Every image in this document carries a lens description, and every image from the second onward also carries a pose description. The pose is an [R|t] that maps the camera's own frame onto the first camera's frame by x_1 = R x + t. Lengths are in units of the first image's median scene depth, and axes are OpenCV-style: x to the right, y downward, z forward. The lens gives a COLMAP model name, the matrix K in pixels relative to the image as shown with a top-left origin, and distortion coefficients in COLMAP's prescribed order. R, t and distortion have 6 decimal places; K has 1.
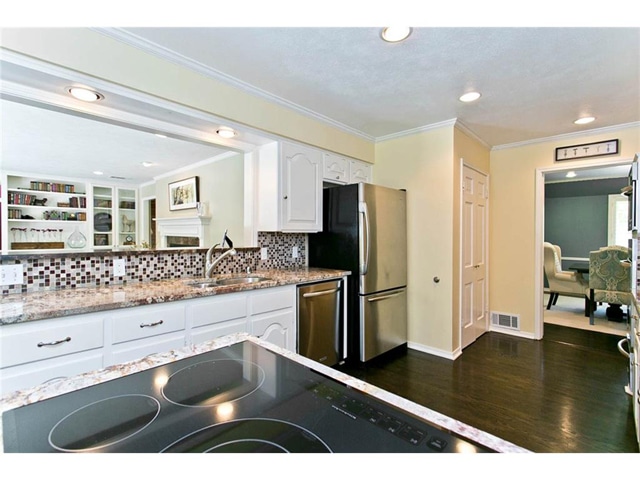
lens RADIAL K [[302.7, 0, 321.1], [0, 302.7, 237.6], [0, 0, 1]] dist [0.001707, 0.000148]
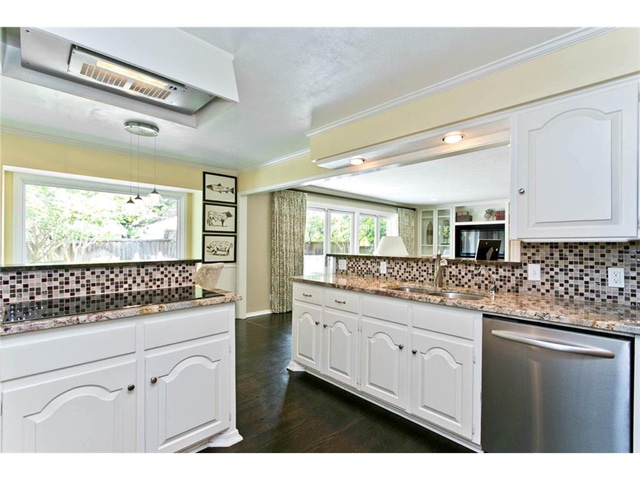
lens RADIAL K [[302.7, 0, 321.1], [0, 302.7, 242.4], [0, 0, 1]] dist [0.001707, 0.000148]
pose [[-0.035460, -0.007099, -0.999346, 0.570794], [-0.015950, 0.999851, -0.006537, -0.005236], [0.999244, 0.015708, -0.035568, 0.539285]]
